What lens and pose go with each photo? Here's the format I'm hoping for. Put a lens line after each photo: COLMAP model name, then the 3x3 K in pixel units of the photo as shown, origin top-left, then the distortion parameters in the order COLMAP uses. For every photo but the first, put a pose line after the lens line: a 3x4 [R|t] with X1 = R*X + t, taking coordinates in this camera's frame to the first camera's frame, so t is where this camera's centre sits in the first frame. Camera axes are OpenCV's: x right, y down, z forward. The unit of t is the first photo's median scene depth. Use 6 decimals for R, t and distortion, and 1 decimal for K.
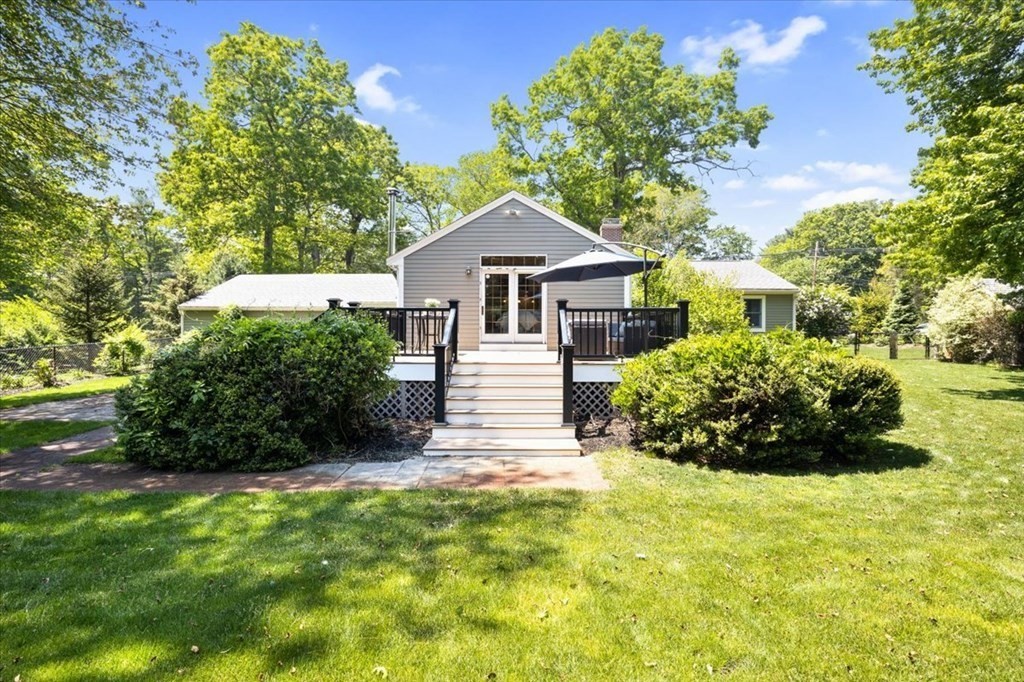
lens RADIAL K [[471.4, 0, 512.7], [0, 471.4, 340.5], [0, 0, 1]] dist [-0.000602, 0.000330]
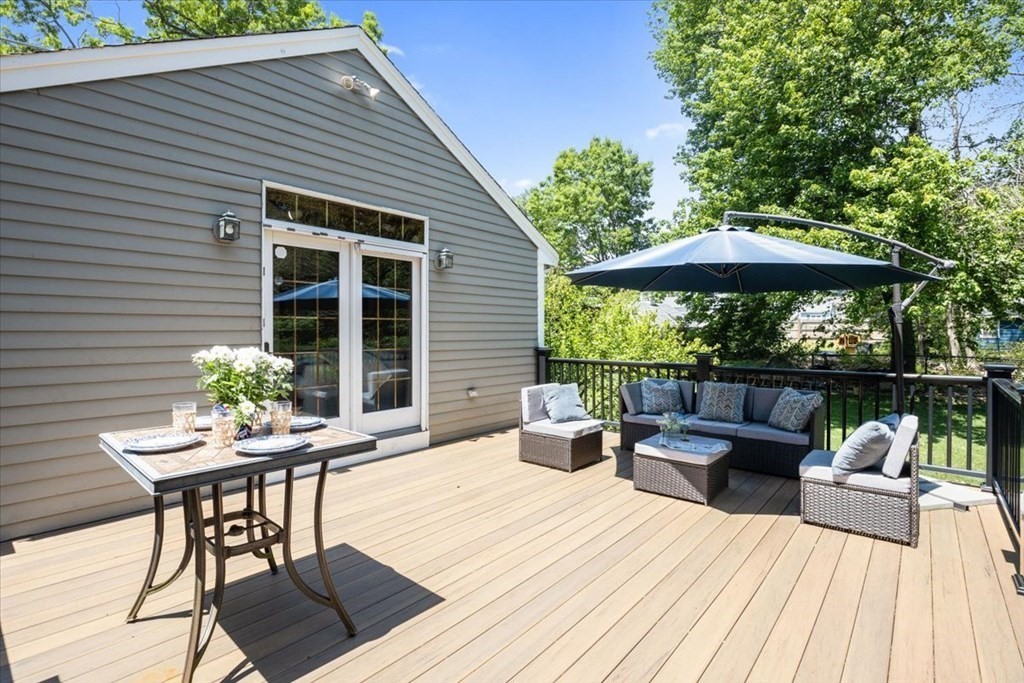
lens RADIAL K [[471.4, 0, 514.3], [0, 471.4, 336.8], [0, 0, 1]] dist [-0.000602, 0.000330]
pose [[0.644111, -0.010984, 0.764854, -0.201167], [0.005196, 0.999937, 0.009984, -0.079311], [-0.764915, -0.002457, 0.644127, 0.662848]]
